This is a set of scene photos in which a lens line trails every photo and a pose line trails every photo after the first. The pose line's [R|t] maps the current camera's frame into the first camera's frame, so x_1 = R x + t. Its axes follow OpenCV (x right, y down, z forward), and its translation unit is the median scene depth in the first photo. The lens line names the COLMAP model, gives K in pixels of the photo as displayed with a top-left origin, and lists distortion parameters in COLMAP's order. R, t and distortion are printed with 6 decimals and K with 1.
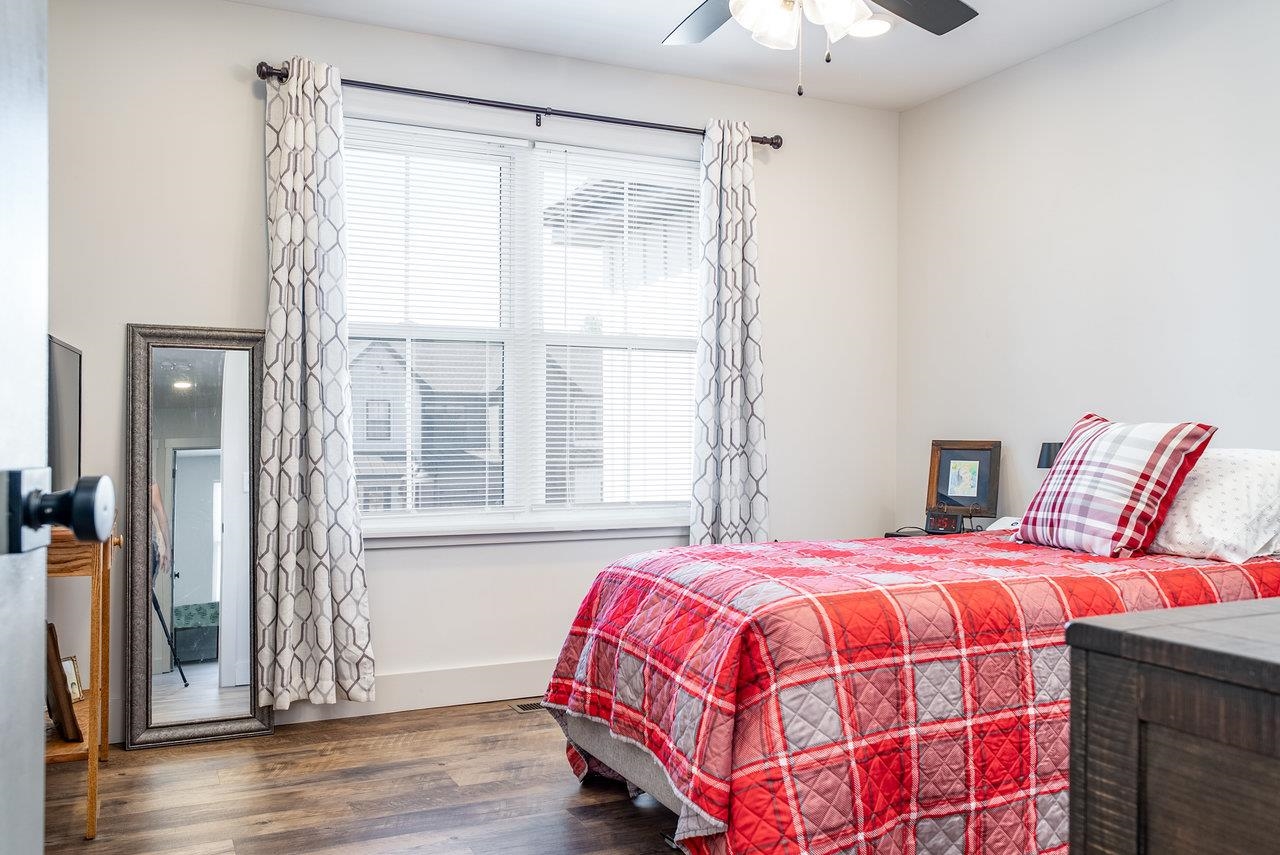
lens RADIAL K [[1044.8, 0, 638.6], [0, 1044.8, 429.3], [0, 0, 1]] dist [-0.007331, 0.005787]
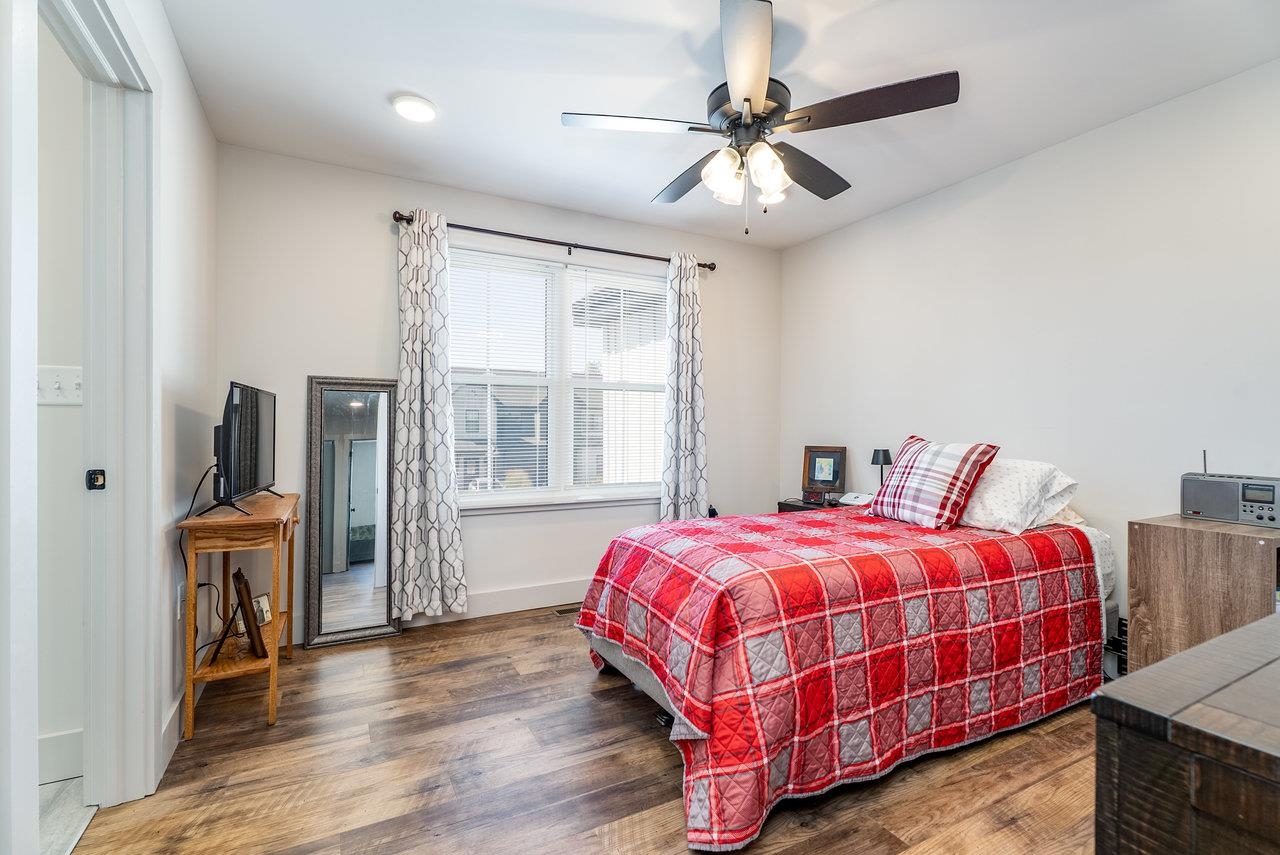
lens RADIAL K [[572.4, 0, 640.9], [0, 572.4, 422.4], [0, 0, 1]] dist [-0.002378, 0.001262]
pose [[0.999110, 0.002455, 0.042108, -0.028645], [-0.002206, 0.999980, -0.005946, -0.030162], [-0.042121, 0.005848, 0.999095, 0.134456]]
